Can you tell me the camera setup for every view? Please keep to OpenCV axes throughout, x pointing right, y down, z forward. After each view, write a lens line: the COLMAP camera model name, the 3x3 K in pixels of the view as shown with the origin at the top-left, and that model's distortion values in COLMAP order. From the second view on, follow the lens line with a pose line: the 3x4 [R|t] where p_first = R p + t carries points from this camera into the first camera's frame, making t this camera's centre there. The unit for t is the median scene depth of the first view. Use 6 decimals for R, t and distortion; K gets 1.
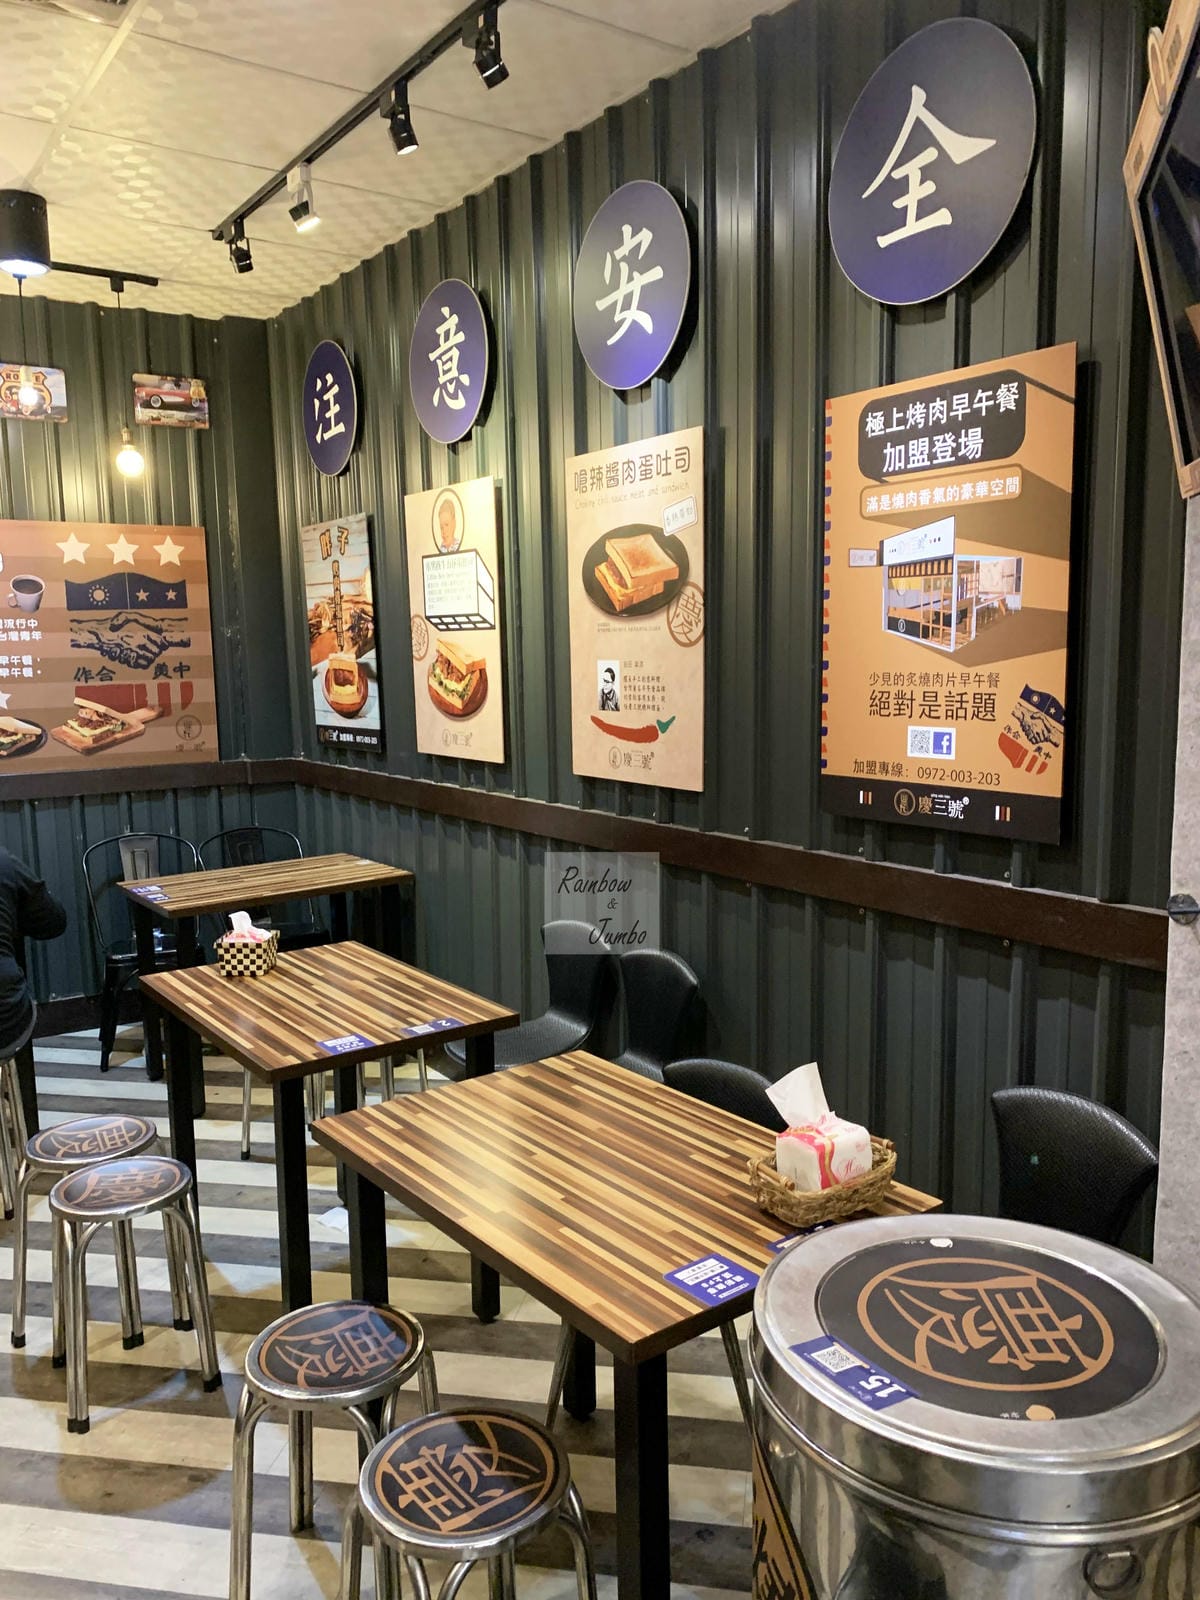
lens RADIAL K [[1249.0, 0, 591.1], [0, 1249.0, 832.3], [0, 0, 1]] dist [0.059398, -0.027450]
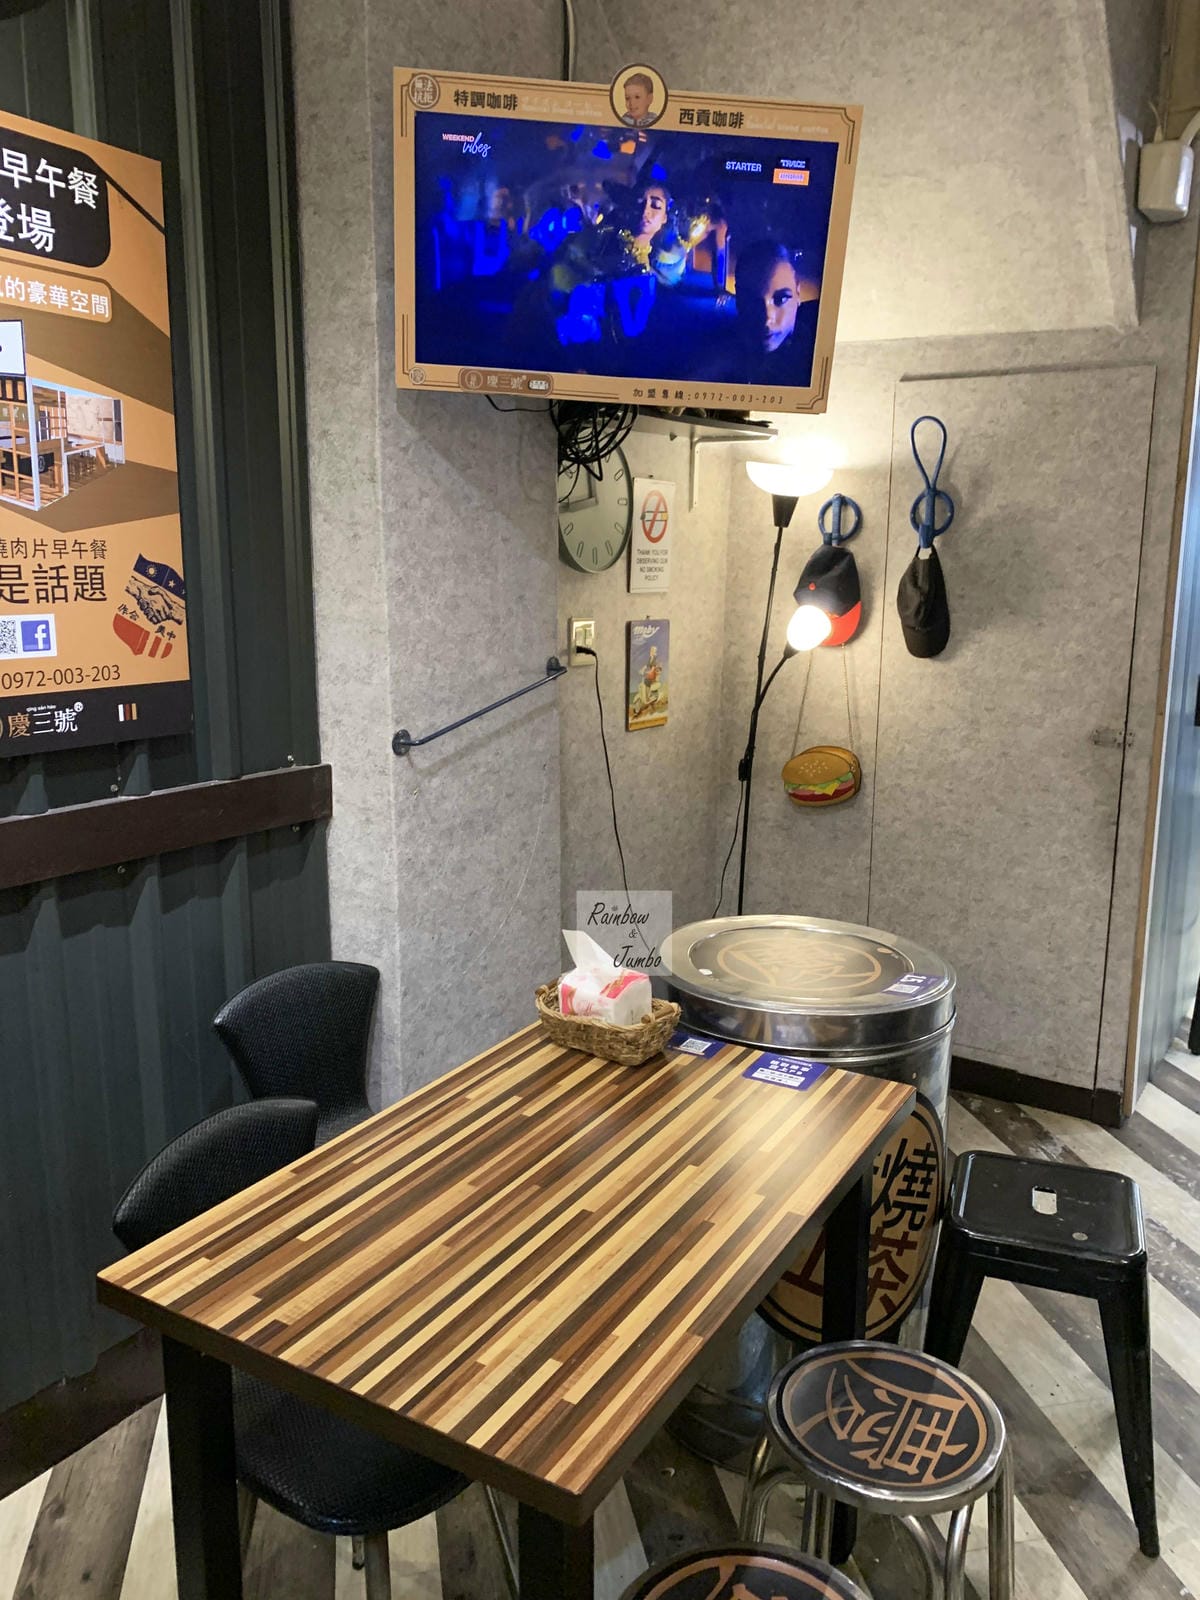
lens RADIAL K [[1249.0, 0, 603.5], [0, 1249.0, 789.2], [0, 0, 1]] dist [0.059398, -0.027450]
pose [[-0.384942, -0.156521, 0.909572, -0.565893], [0.138093, 0.964653, 0.224443, -0.110477], [-0.912551, 0.212003, -0.349721, 1.028764]]
